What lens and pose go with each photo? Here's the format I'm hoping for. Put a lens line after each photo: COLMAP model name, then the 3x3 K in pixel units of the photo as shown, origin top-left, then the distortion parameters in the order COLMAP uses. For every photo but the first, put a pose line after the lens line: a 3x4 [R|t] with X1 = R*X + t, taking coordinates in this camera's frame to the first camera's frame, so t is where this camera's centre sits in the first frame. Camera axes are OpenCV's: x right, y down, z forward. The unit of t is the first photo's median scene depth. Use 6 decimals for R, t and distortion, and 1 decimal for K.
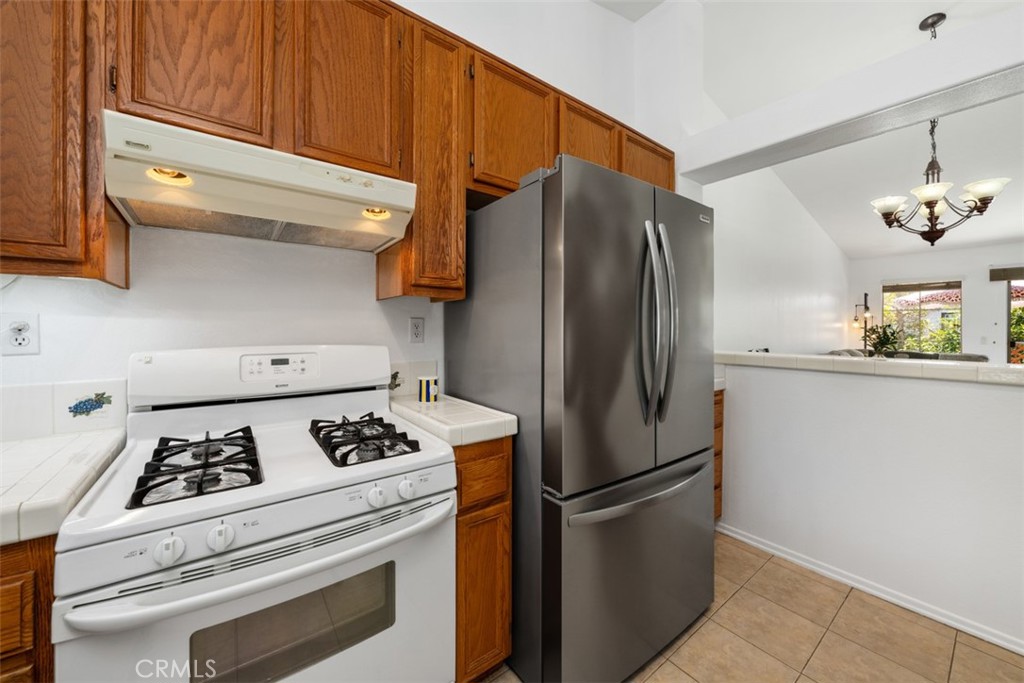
lens RADIAL K [[380.2, 0, 510.2], [0, 380.2, 330.6], [0, 0, 1]] dist [-0.009561, -0.000094]
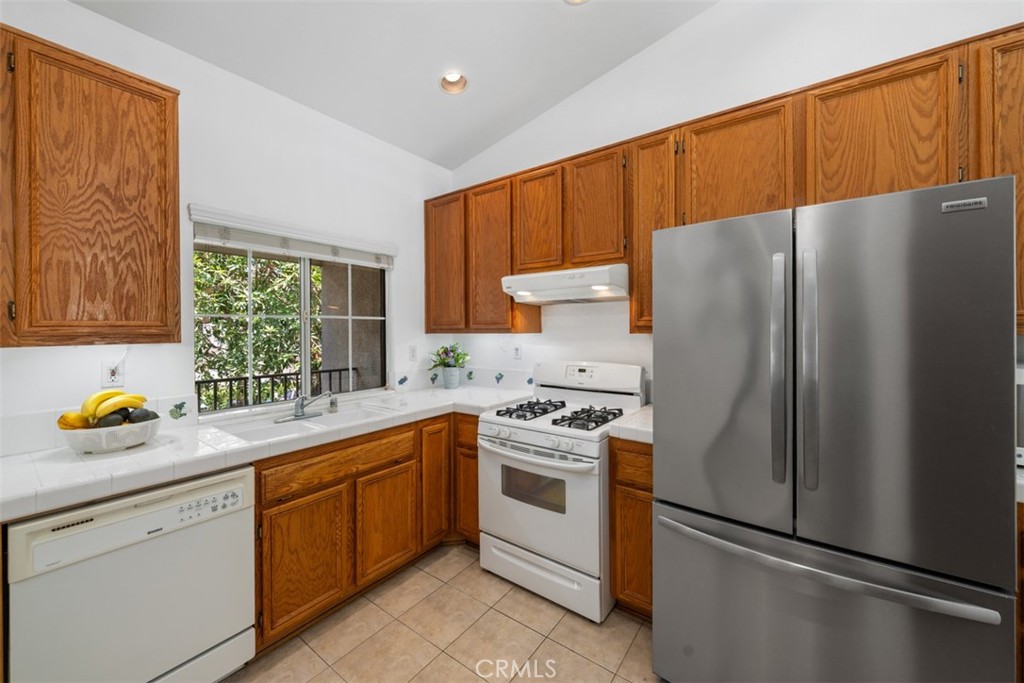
lens RADIAL K [[380.2, 0, 510.2], [0, 380.2, 330.6], [0, 0, 1]] dist [-0.009561, -0.000094]
pose [[0.279838, -0.001347, -0.960046, 1.324574], [0.005742, 0.999983, 0.000271, -0.141735], [0.960030, -0.005588, 0.279841, 0.178843]]
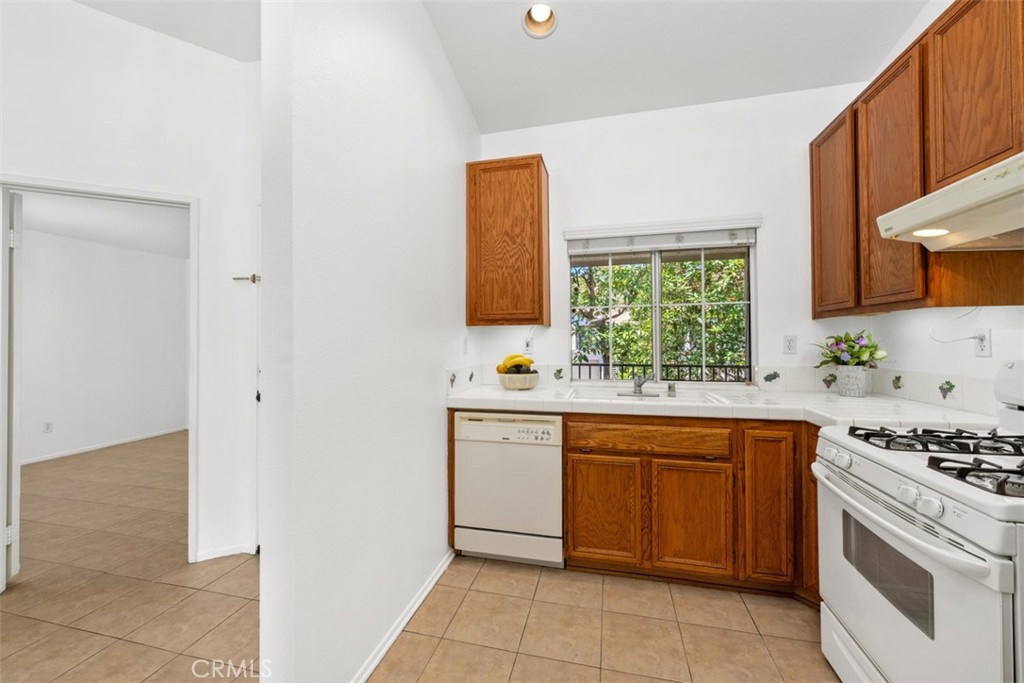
lens RADIAL K [[379.0, 0, 518.0], [0, 379.0, 335.9], [0, 0, 1]] dist [-0.007613, 0.000027]
pose [[-0.767777, -0.000172, -0.640717, 1.043218], [0.005716, 0.999958, -0.007118, -0.017244], [0.640692, -0.009128, -0.767744, 0.959257]]
